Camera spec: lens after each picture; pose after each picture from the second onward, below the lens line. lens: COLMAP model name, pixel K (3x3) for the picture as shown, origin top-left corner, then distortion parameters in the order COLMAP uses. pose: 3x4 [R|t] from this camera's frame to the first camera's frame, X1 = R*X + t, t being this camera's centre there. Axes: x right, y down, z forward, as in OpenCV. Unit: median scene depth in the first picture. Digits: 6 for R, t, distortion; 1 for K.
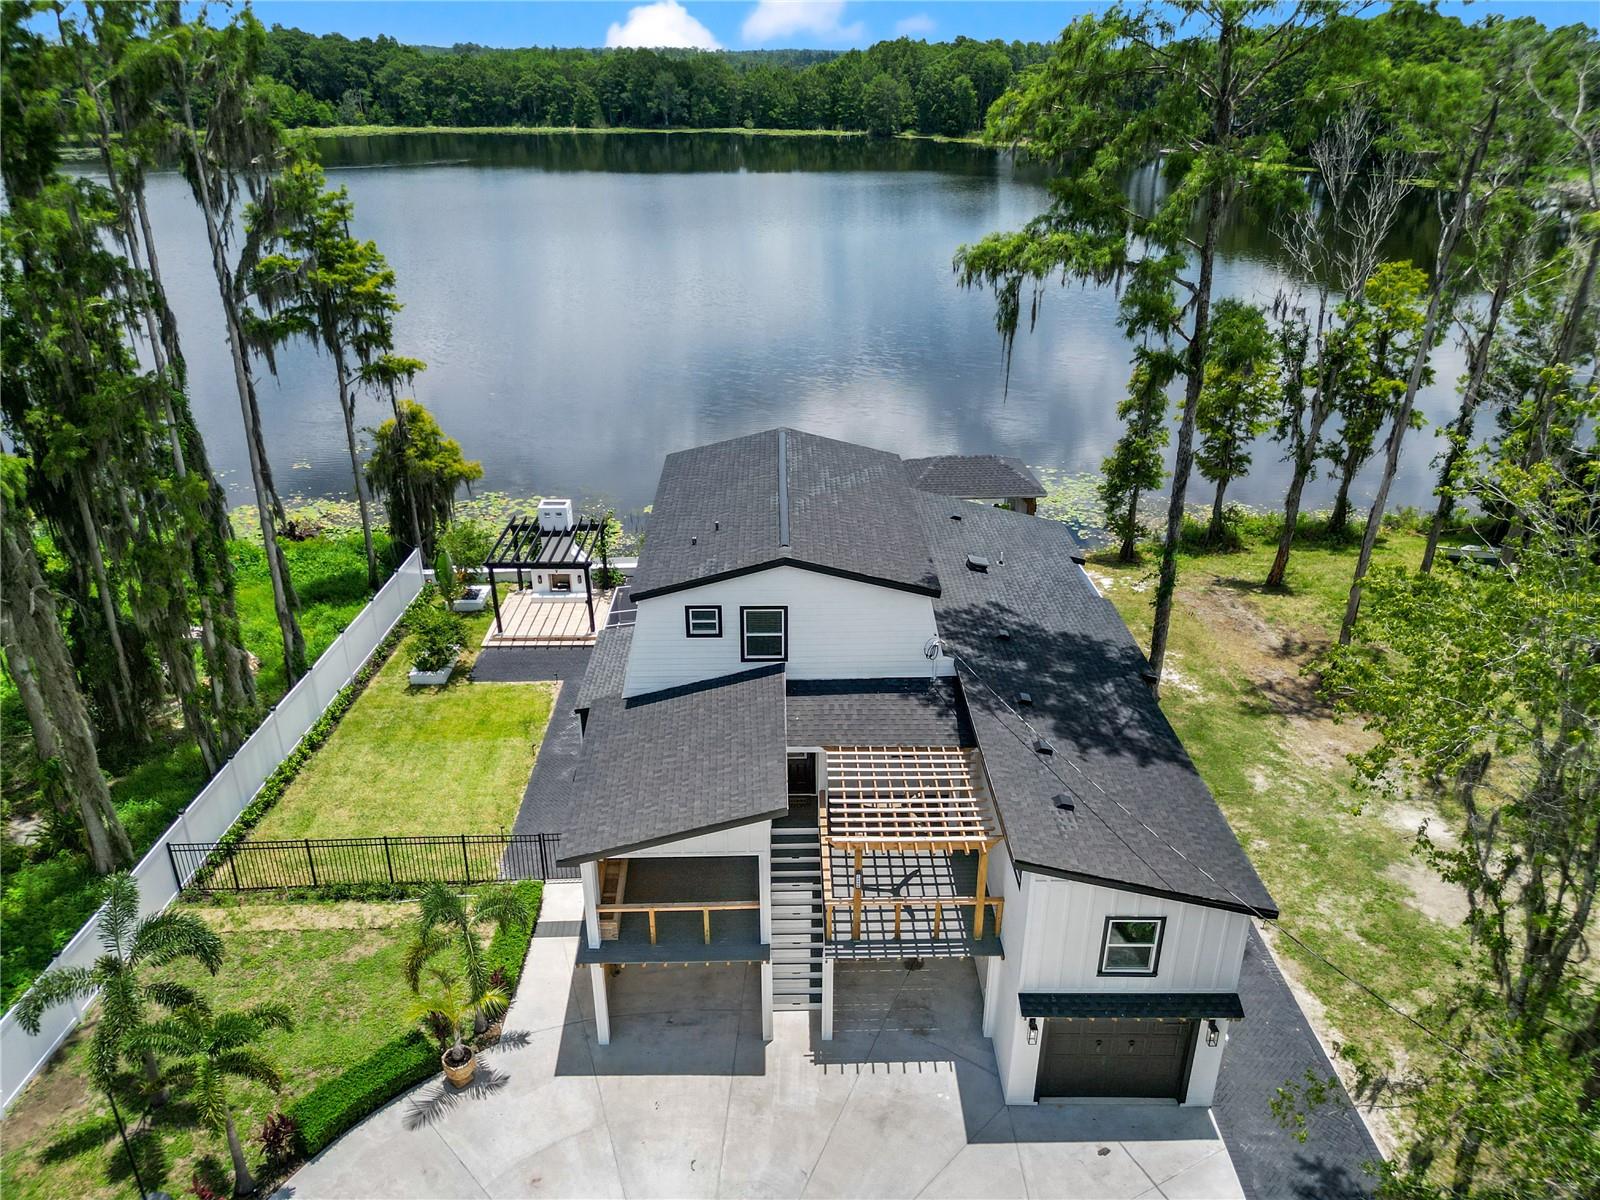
lens RADIAL K [[1123.1, 0, 797.7], [0, 1123.1, 594.1], [0, 0, 1]] dist [0.060442, -0.053720]
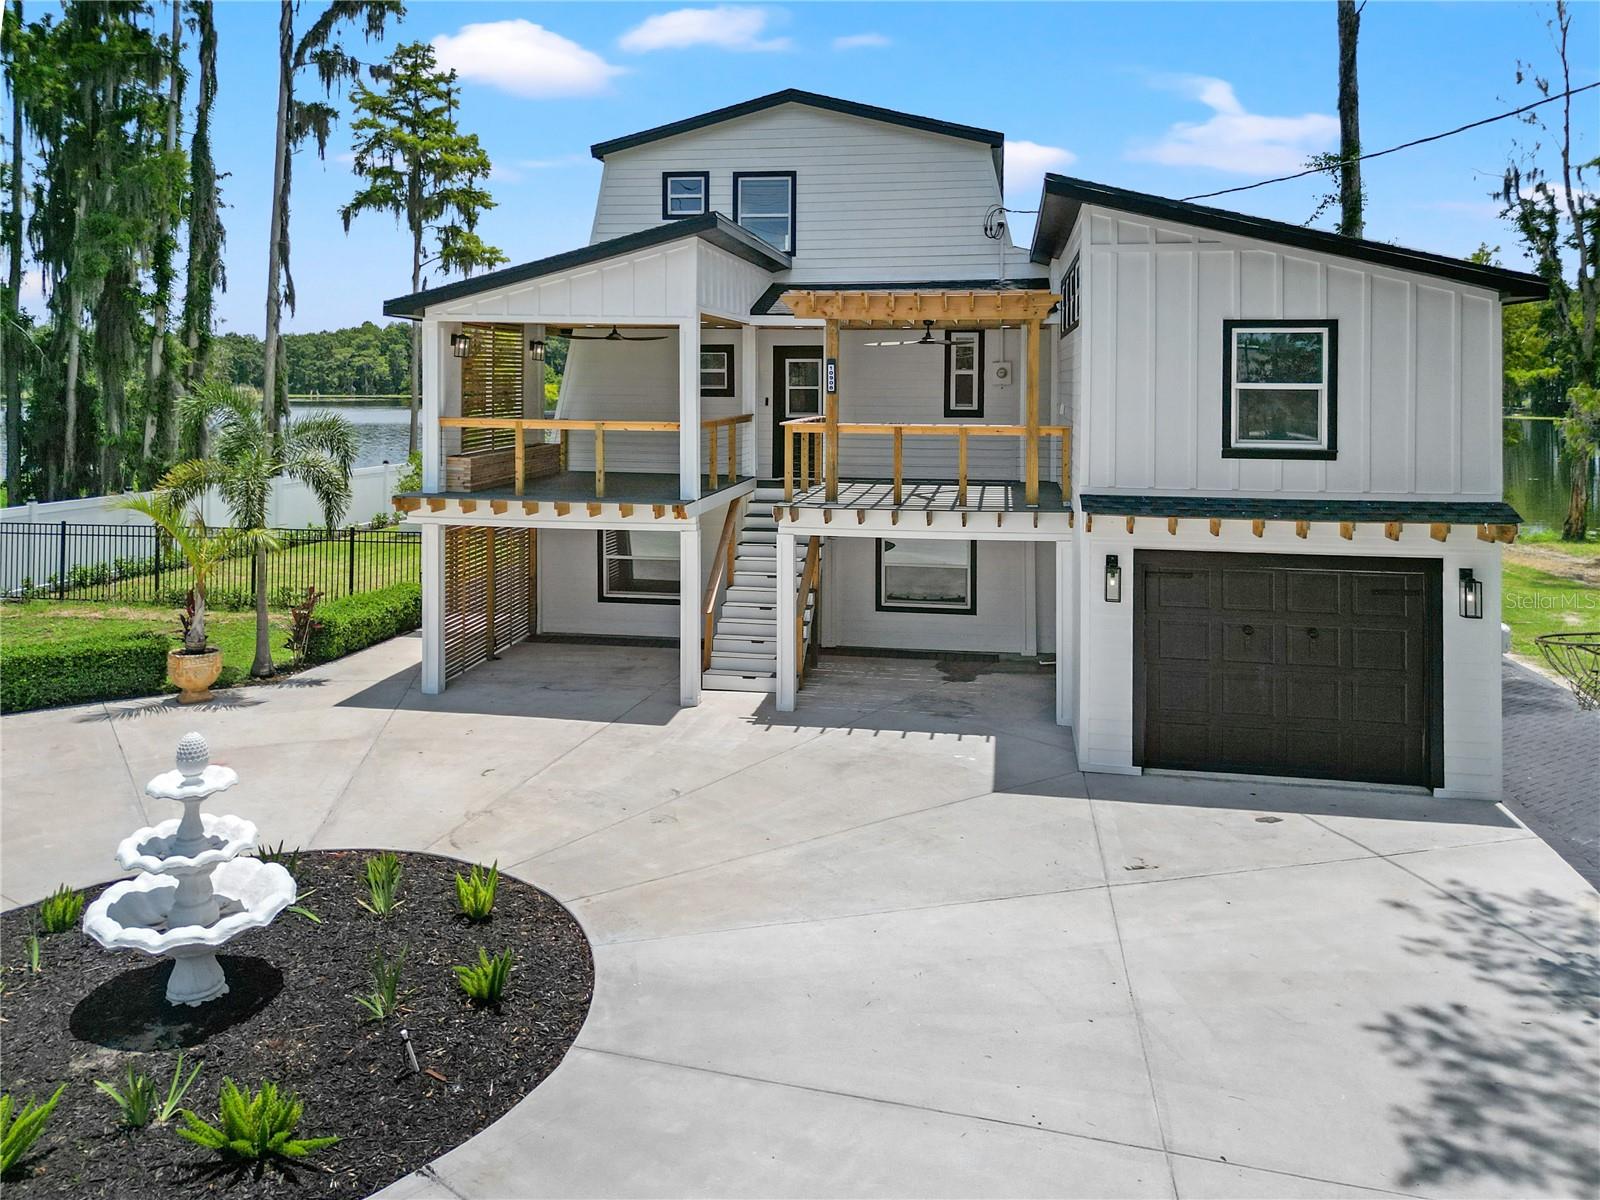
lens RADIAL K [[1202.1, 0, 804.3], [0, 1202.1, 381.9], [0, 0, 1]] dist [0.019048, -0.003619]
pose [[0.984604, 0.010397, -0.174493, 0.107361], [-0.084160, 0.903112, -0.421077, 0.375165], [0.153209, 0.429279, 0.890082, 0.277451]]
